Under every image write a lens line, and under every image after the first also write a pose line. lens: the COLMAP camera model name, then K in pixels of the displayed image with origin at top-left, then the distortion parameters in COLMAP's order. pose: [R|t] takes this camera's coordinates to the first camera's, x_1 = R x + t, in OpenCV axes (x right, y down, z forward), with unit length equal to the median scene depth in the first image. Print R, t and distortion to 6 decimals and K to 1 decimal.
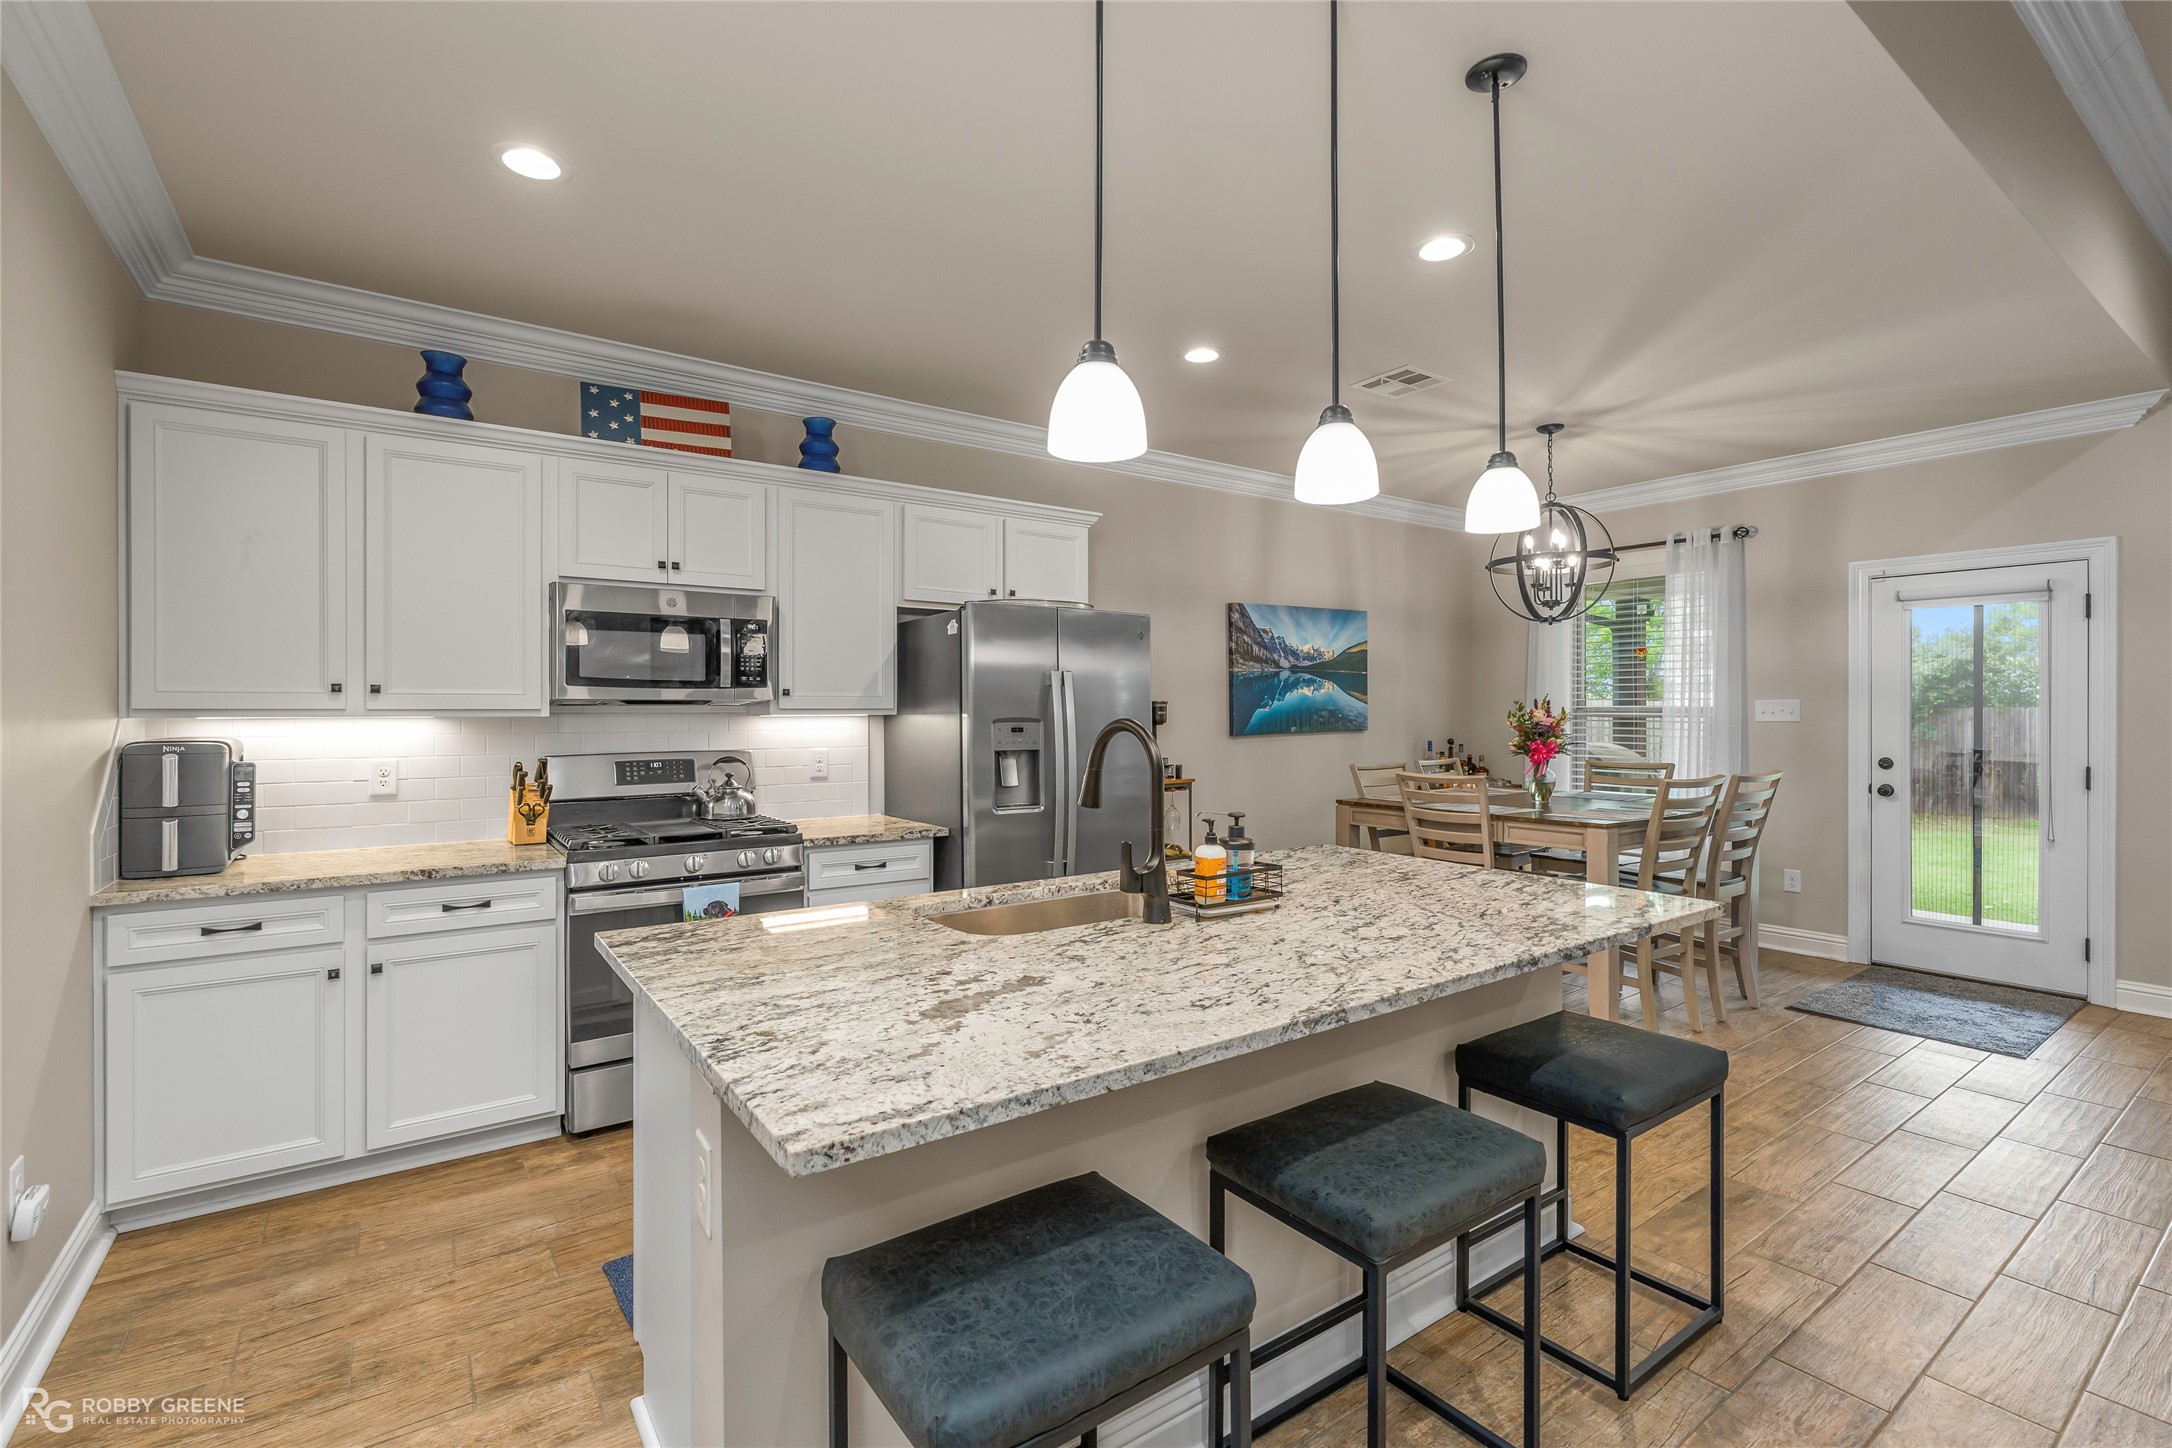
lens RADIAL K [[978.5, 0, 1086.1], [0, 978.5, 710.7], [0, 0, 1]] dist [-0.002973, 0.000152]
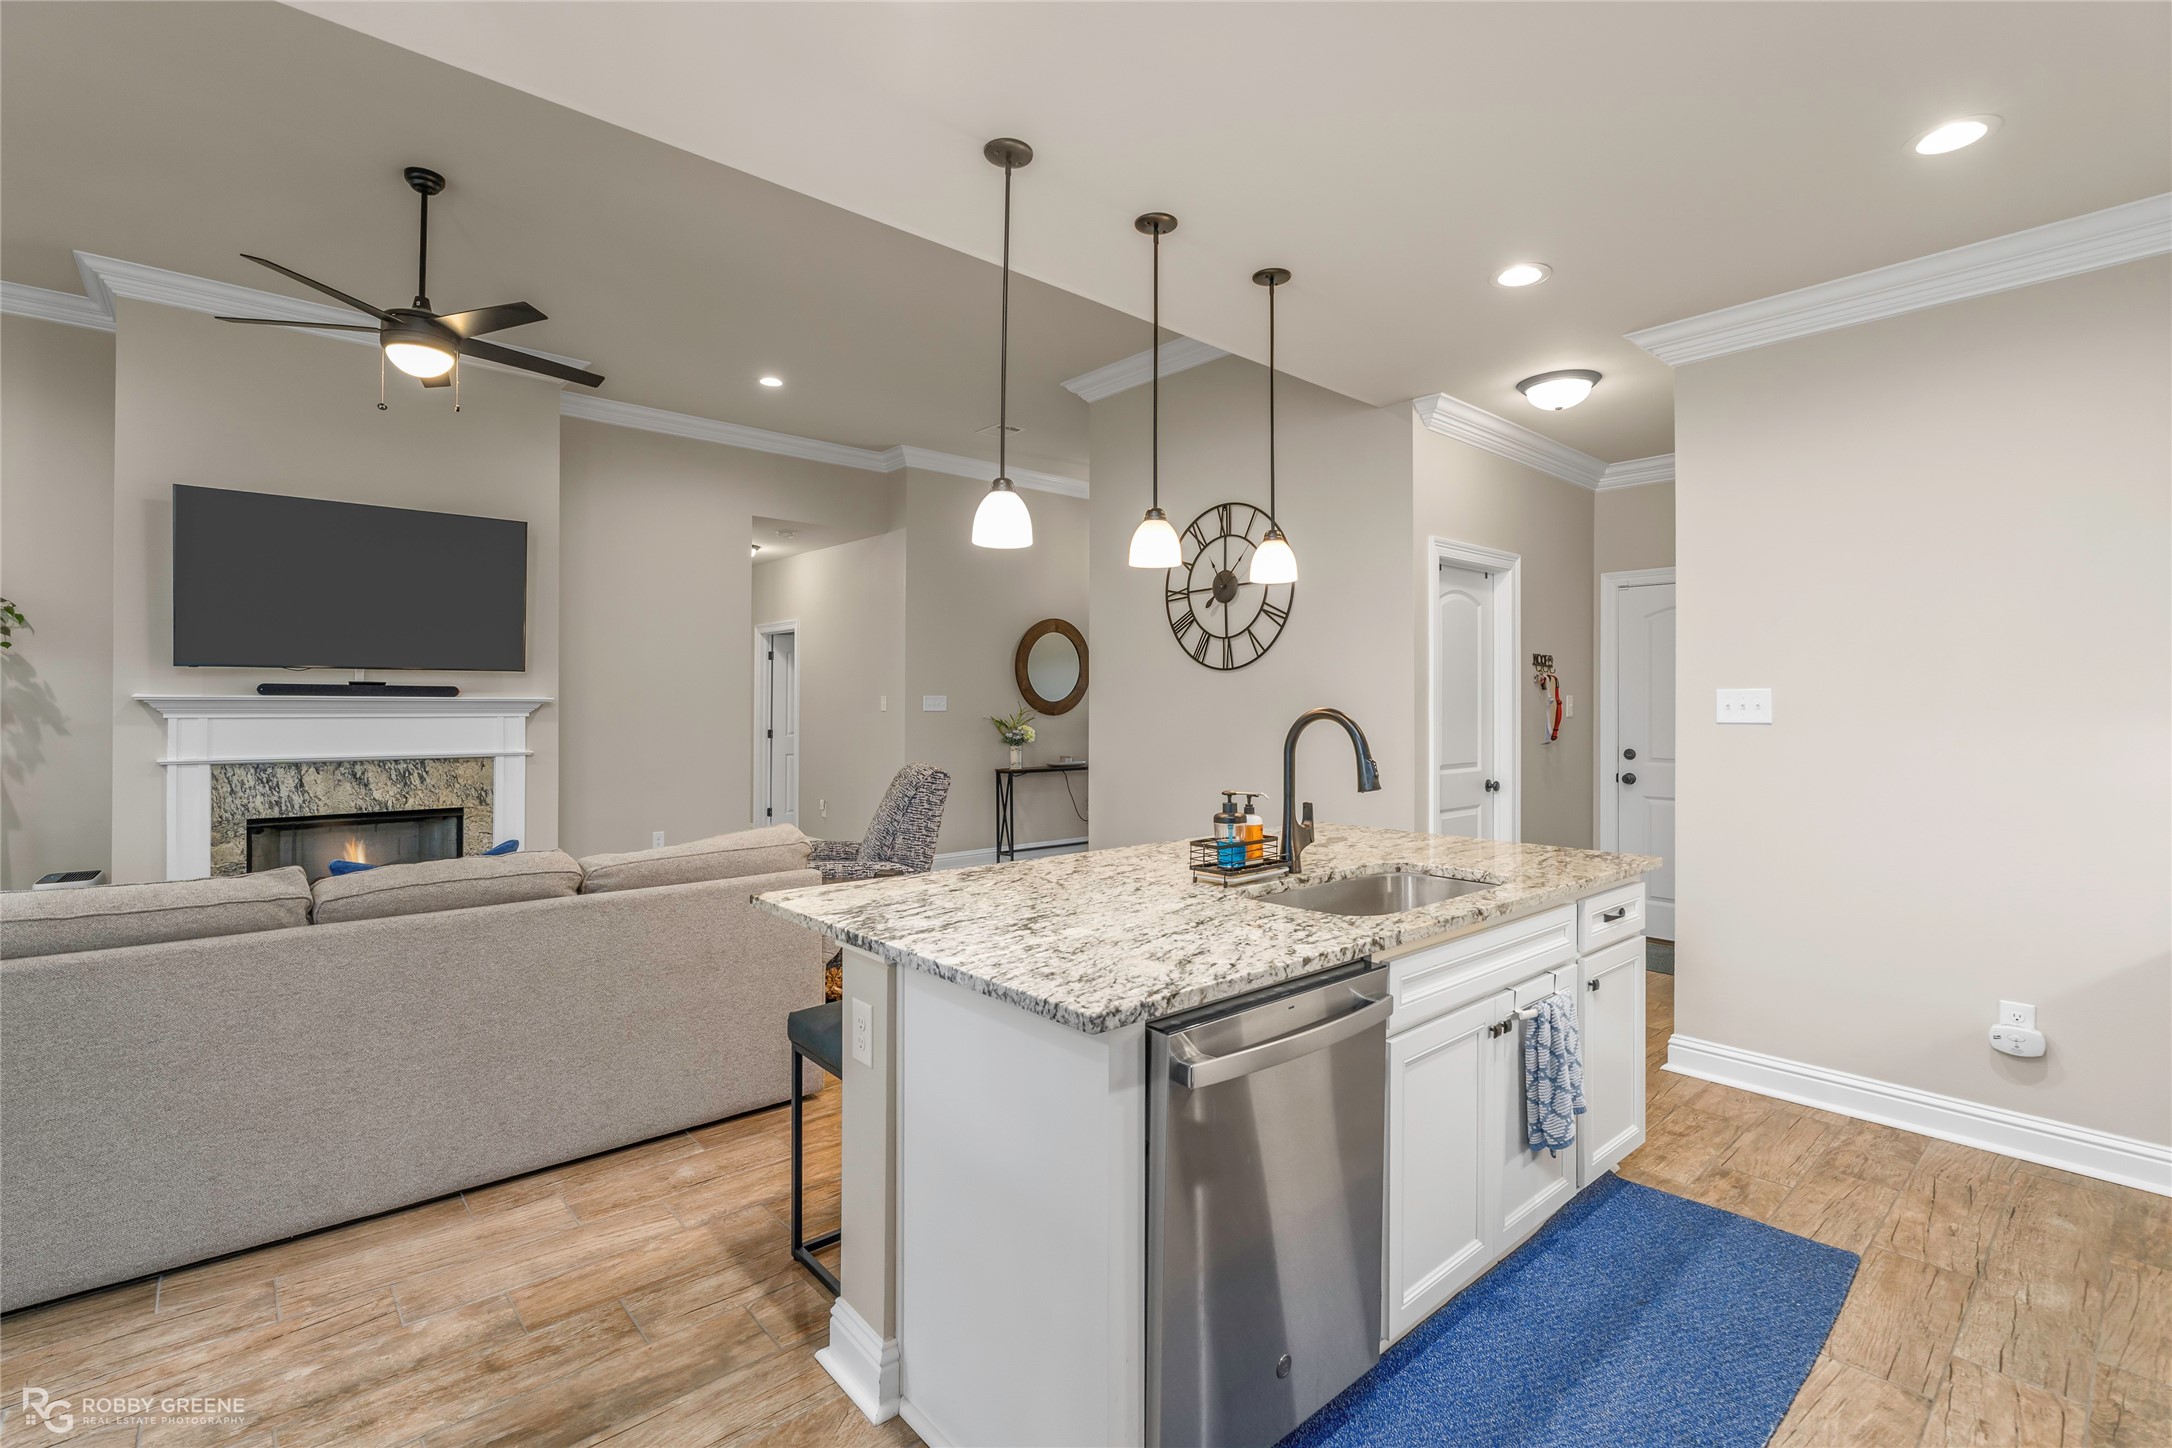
lens RADIAL K [[986.0, 0, 1087.7], [0, 986.0, 695.7], [0, 0, 1]] dist [-0.000533, 0.000096]
pose [[-0.995144, -0.001554, -0.098423, 0.196950], [-0.000608, 0.999953, -0.009642, 0.001648], [0.098433, -0.009535, -0.995098, 0.974040]]
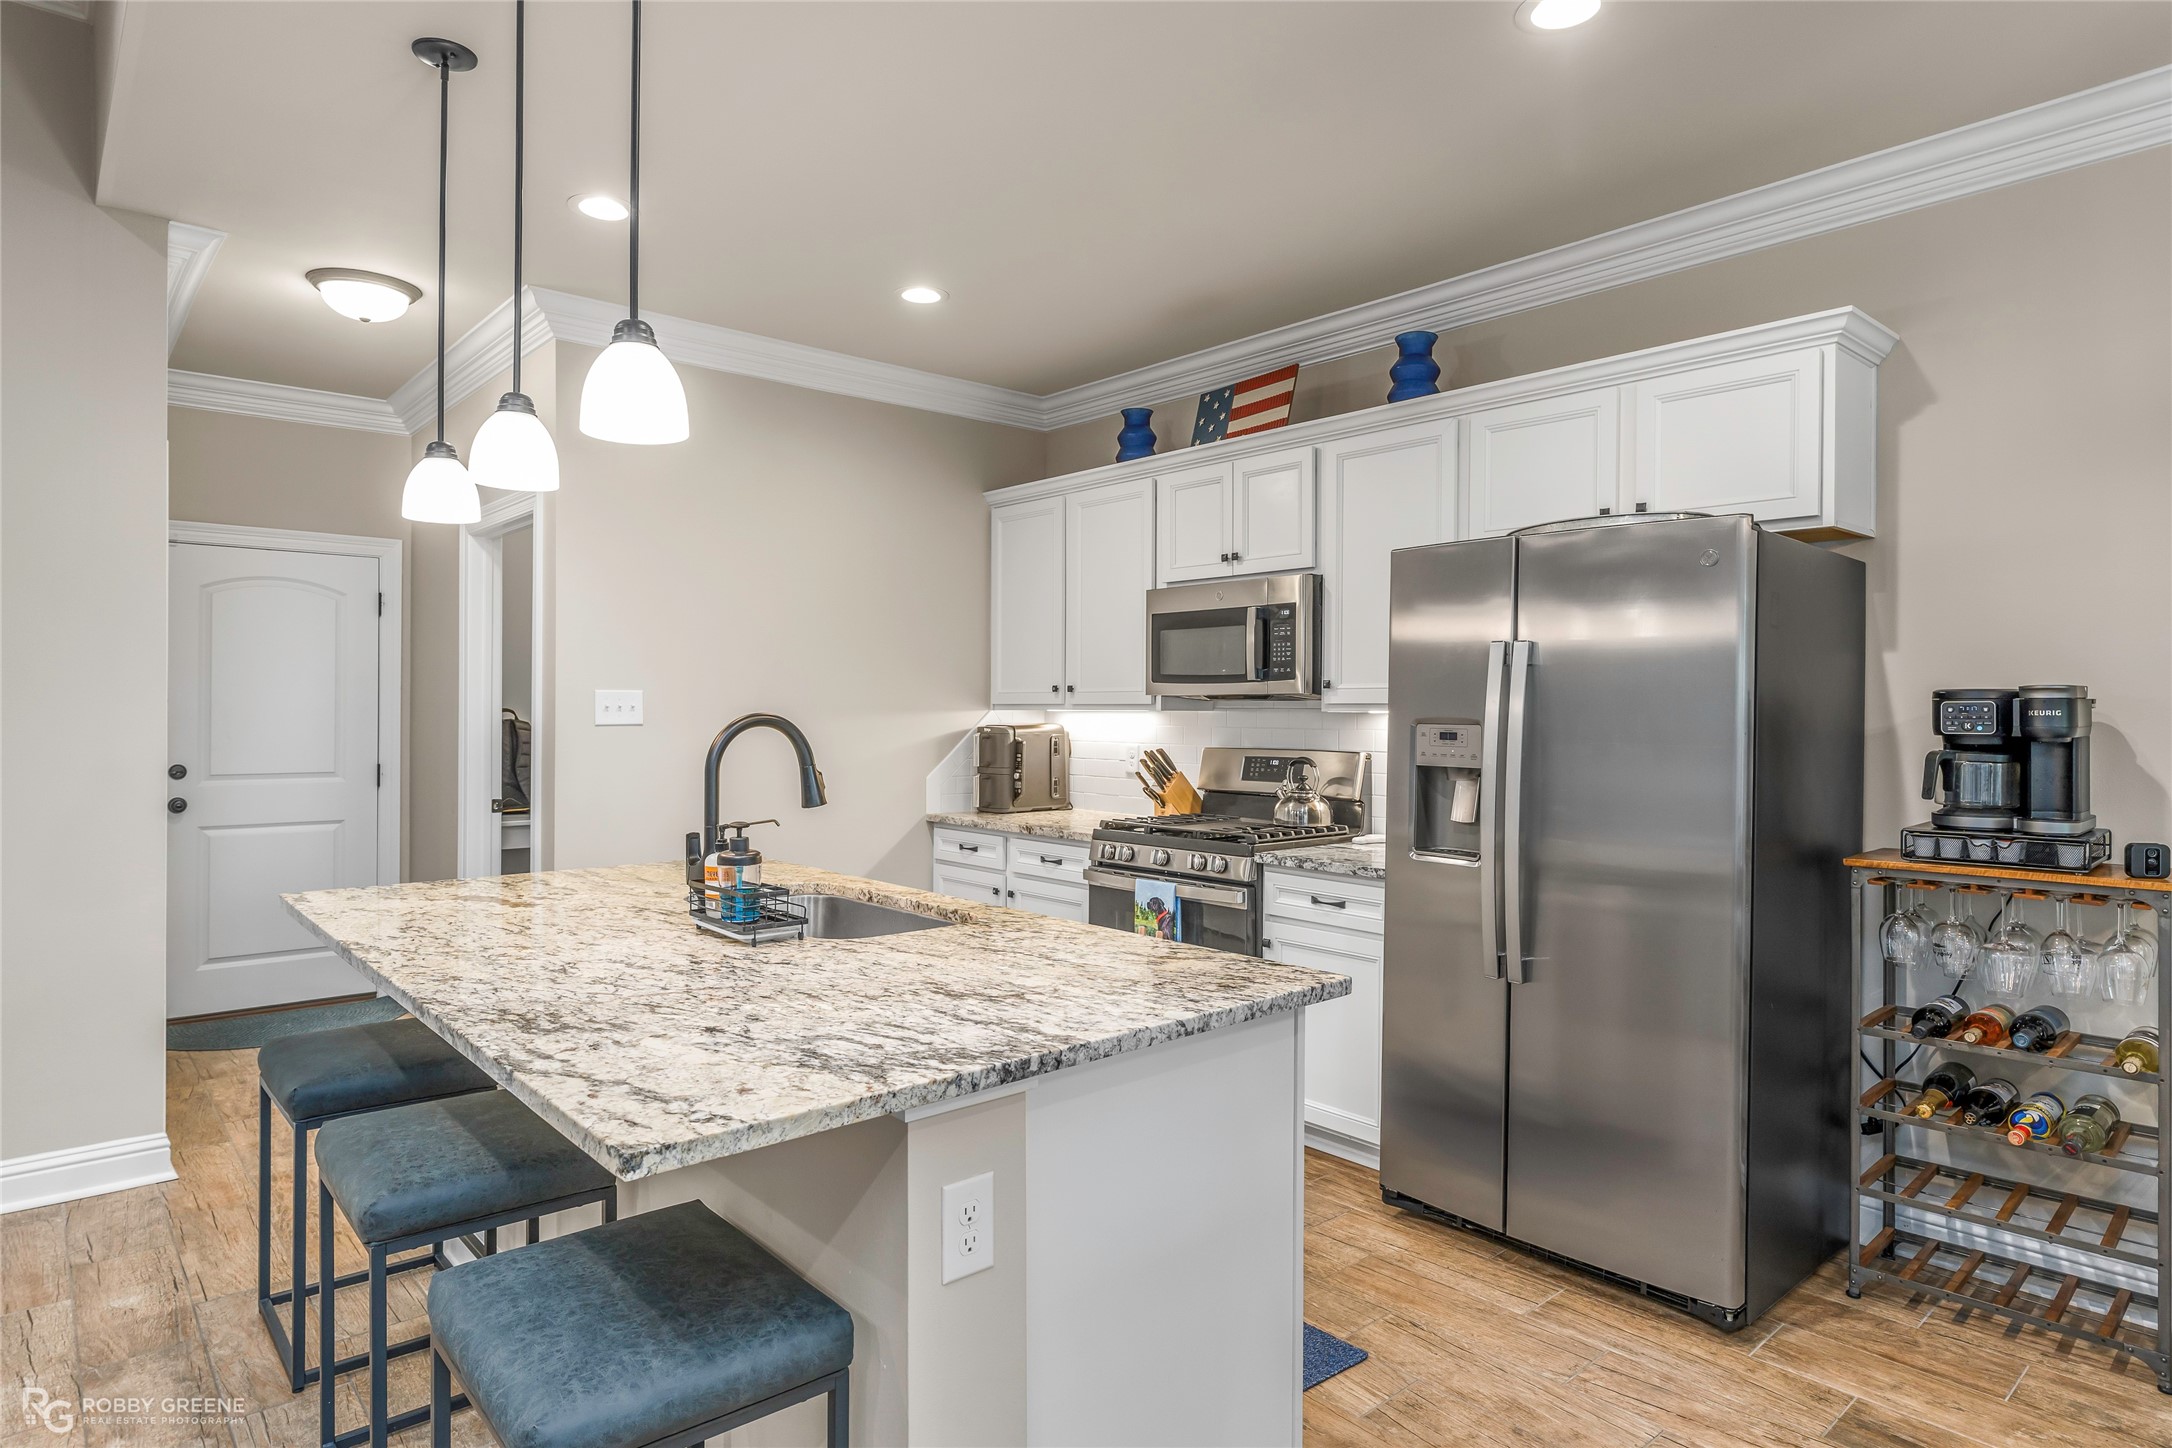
lens RADIAL K [[1224.9, 0, 1085.3], [0, 1224.9, 708.1], [0, 0, 1]] dist [0.002742, 0.001895]
pose [[0.096378, 0.003227, -0.995340, 0.580490], [-0.002063, 0.999993, 0.003042, -0.001017], [0.995343, 0.001760, 0.096384, 0.549518]]
